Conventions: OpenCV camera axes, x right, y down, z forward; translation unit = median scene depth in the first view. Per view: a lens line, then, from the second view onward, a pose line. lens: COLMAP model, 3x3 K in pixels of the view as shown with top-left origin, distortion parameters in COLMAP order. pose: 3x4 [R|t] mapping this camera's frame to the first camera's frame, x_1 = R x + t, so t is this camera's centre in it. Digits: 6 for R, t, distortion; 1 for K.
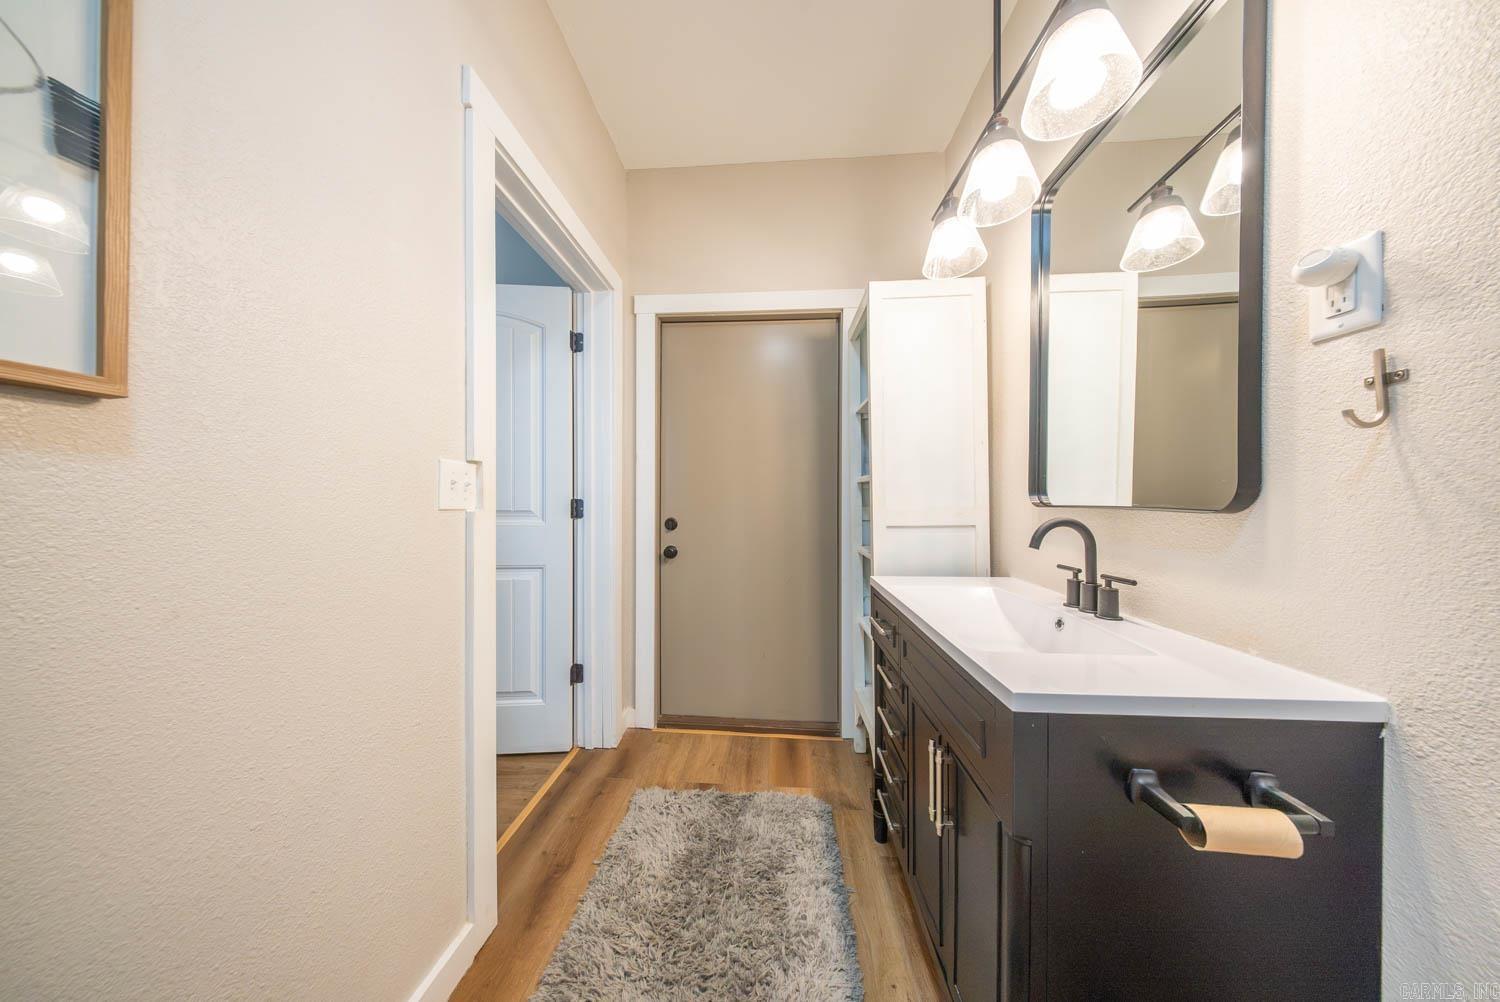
lens RADIAL K [[442.4, 0, 748.5], [0, 442.4, 501.2], [0, 0, 1]] dist [0.000331, -0.000327]
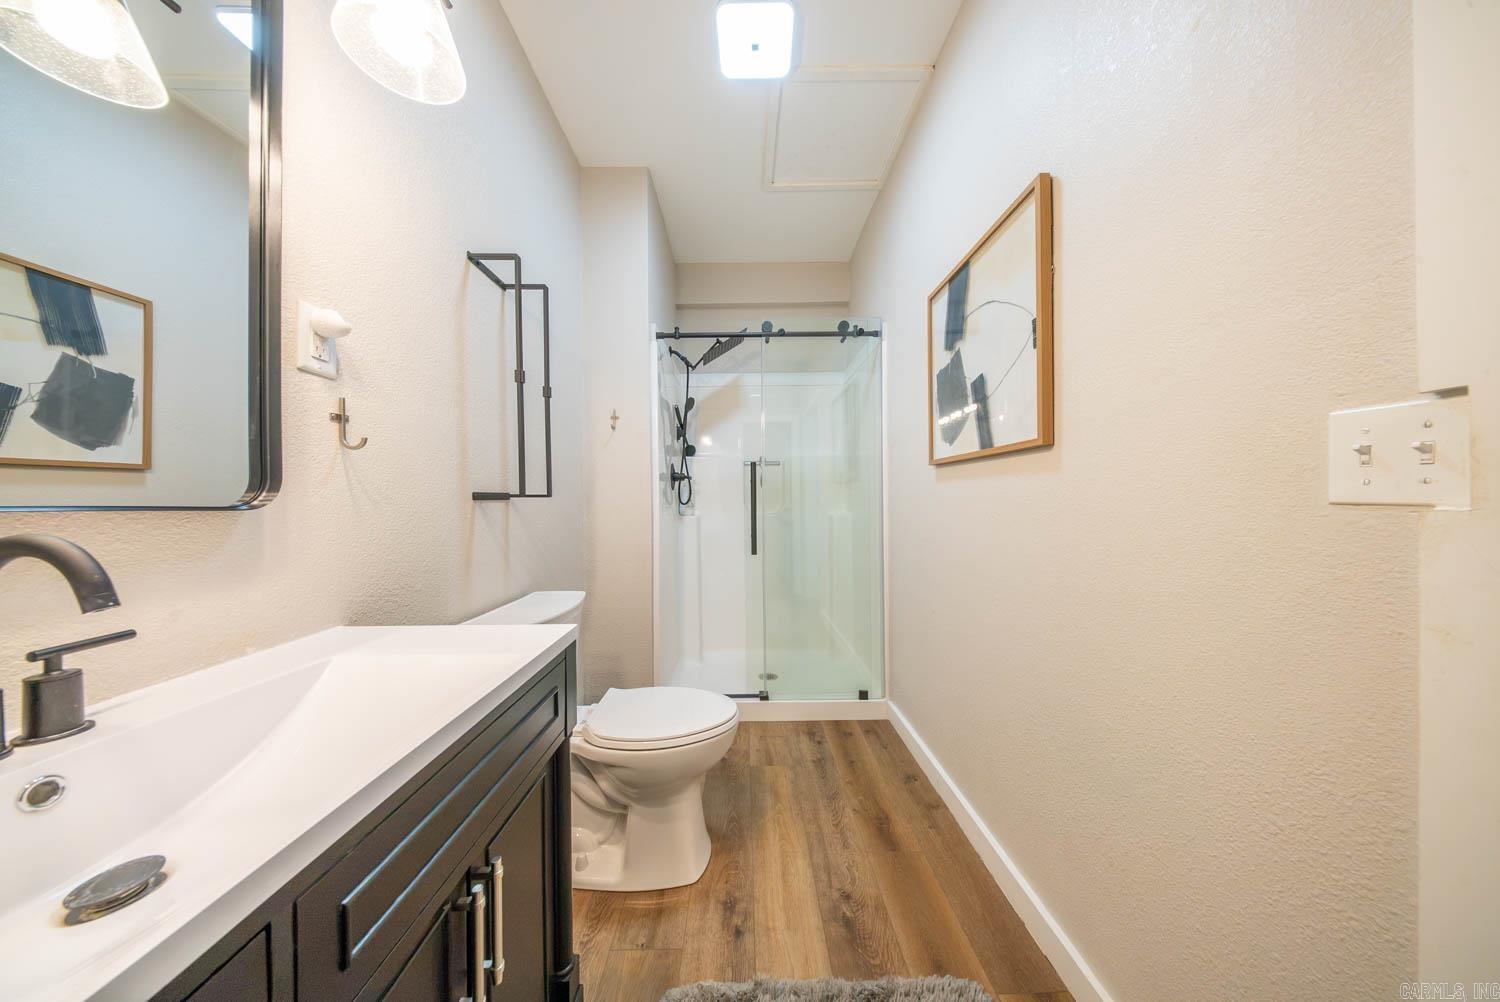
lens RADIAL K [[442.4, 0, 748.5], [0, 442.4, 501.2], [0, 0, 1]] dist [0.000331, -0.000327]
pose [[-0.997036, 0.006756, -0.076633, 0.132414], [0.006478, 0.999971, 0.003886, 0.015902], [0.076657, 0.003378, -0.997052, 2.419737]]
